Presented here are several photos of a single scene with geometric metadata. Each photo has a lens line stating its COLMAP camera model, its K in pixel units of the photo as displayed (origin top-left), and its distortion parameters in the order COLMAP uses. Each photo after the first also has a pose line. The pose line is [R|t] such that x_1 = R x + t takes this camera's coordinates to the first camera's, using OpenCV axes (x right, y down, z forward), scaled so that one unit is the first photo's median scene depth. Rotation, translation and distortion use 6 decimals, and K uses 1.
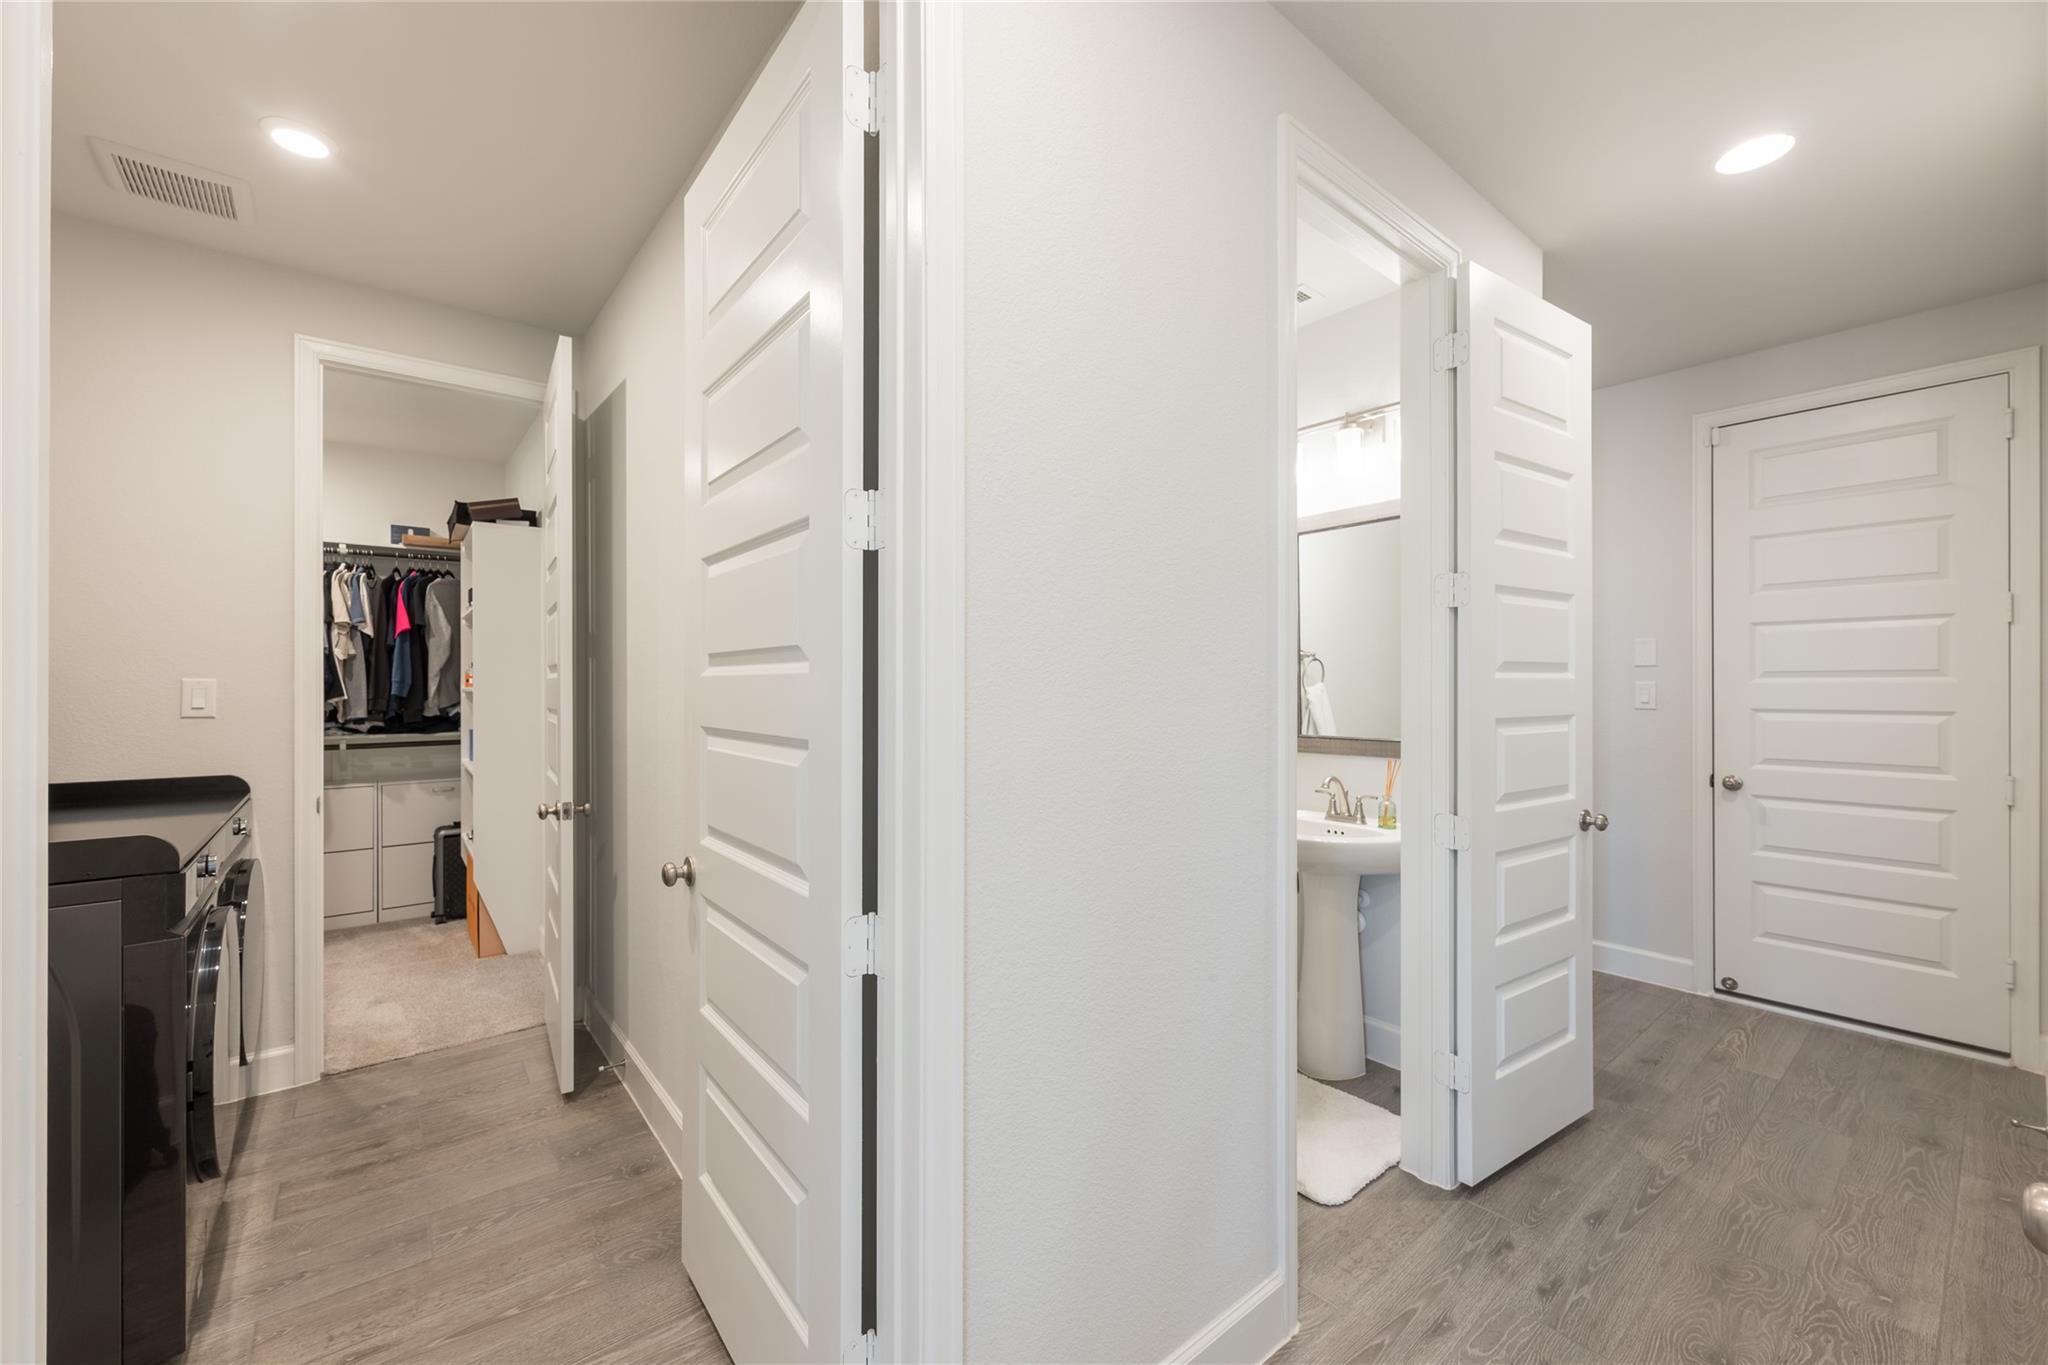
lens RADIAL K [[806.6, 0, 1018.0], [0, 806.6, 684.8], [0, 0, 1]] dist [-0.000440, -0.000215]
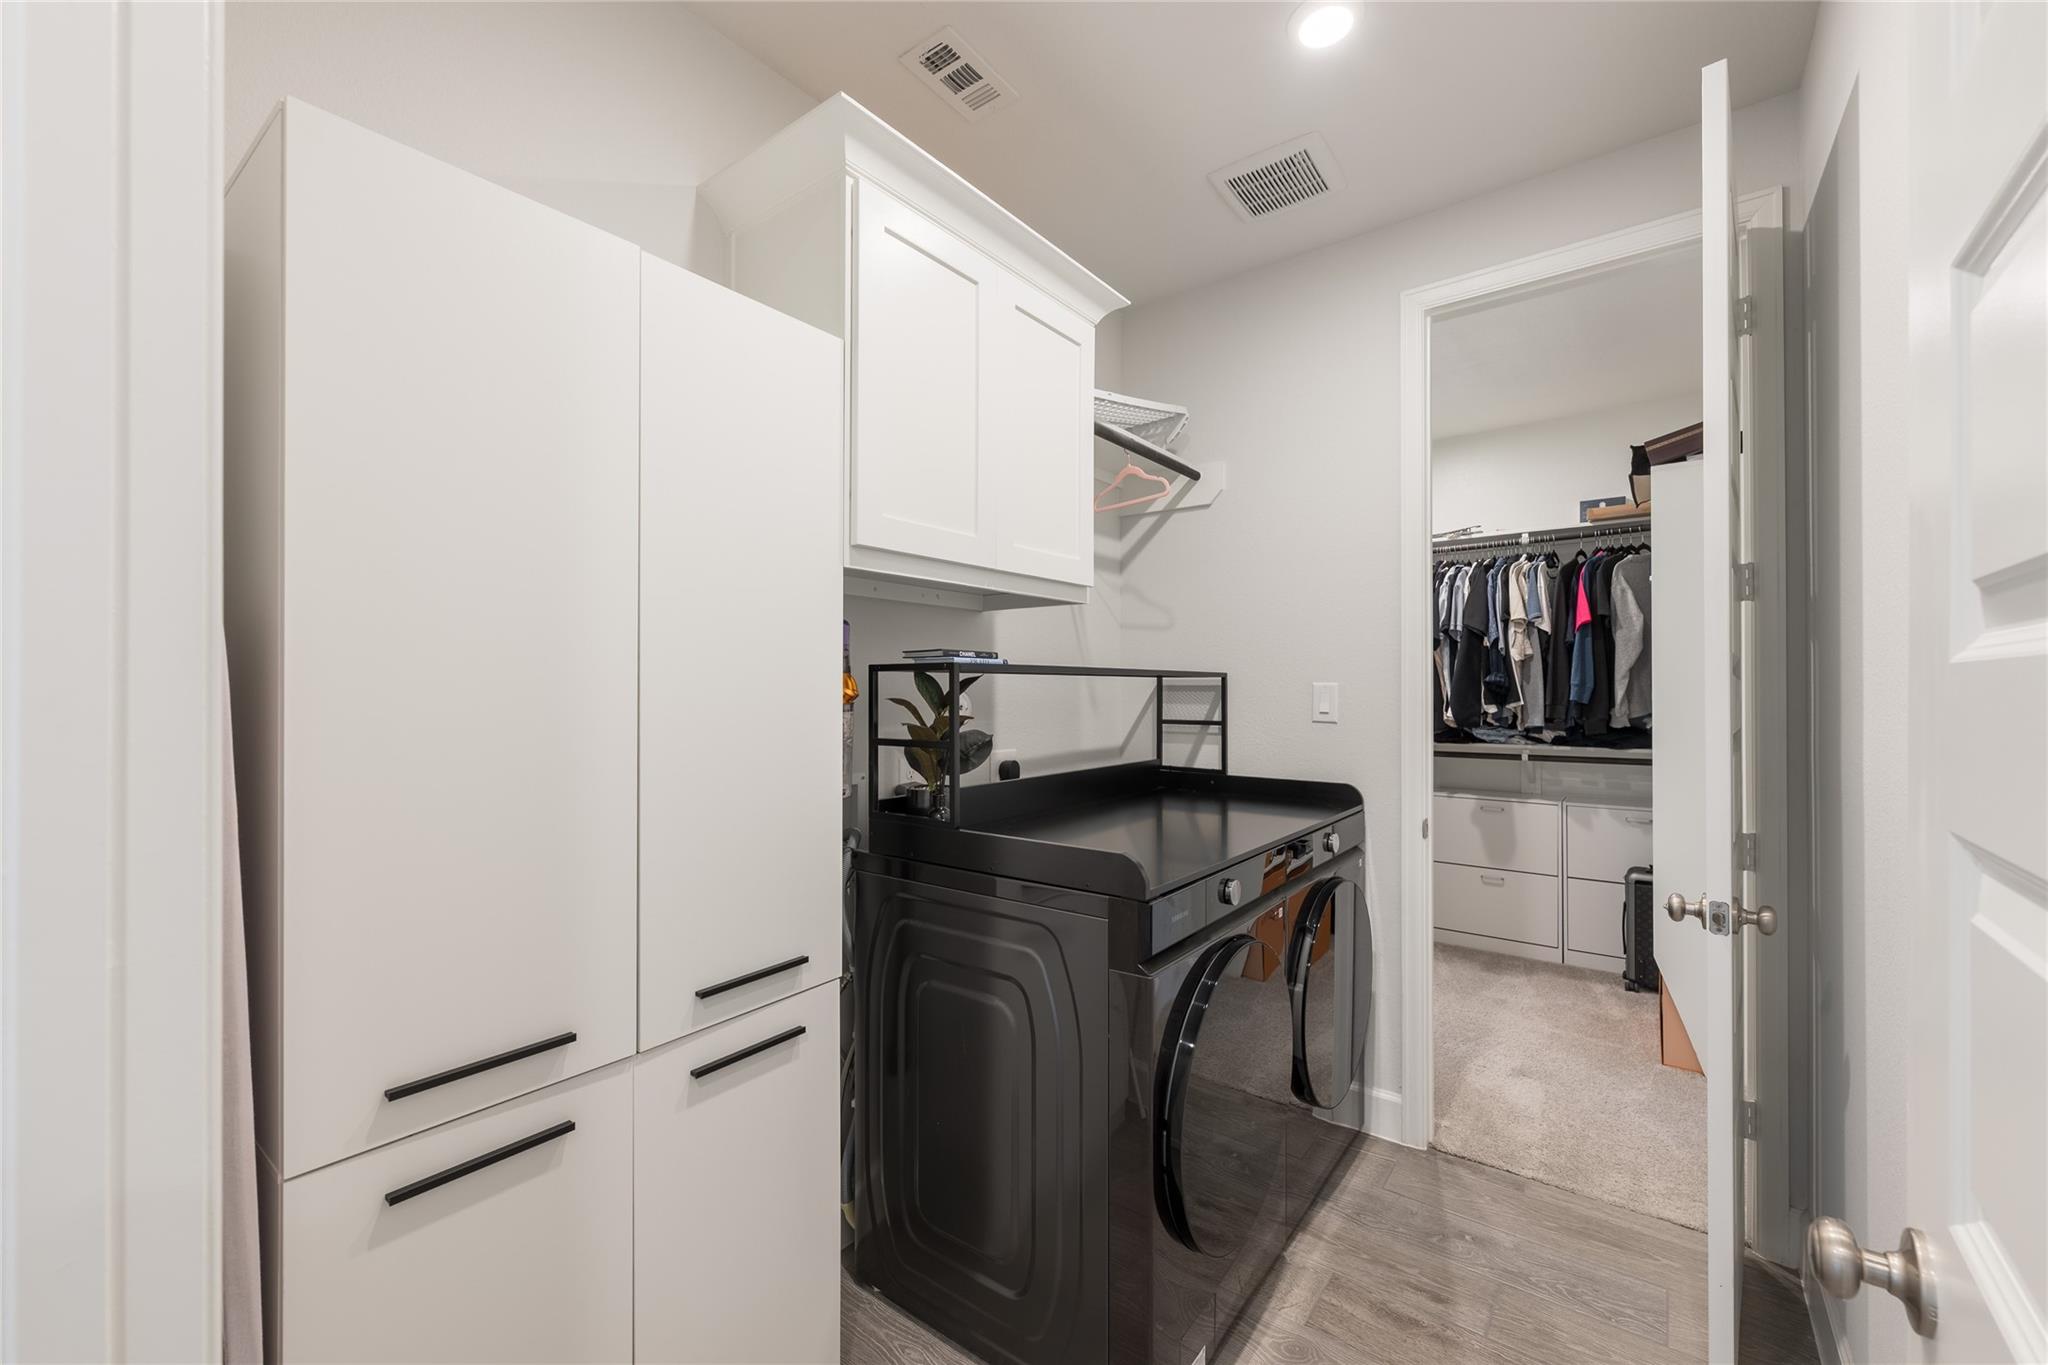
lens RADIAL K [[826.8, 0, 1017.9], [0, 826.8, 687.5], [0, 0, 1]] dist [-0.000023, 0.001007]
pose [[0.233698, -0.002486, -0.972306, -0.069652], [0.001957, 0.999996, -0.002087, -0.000533], [0.972307, -0.001415, 0.233702, 0.233704]]
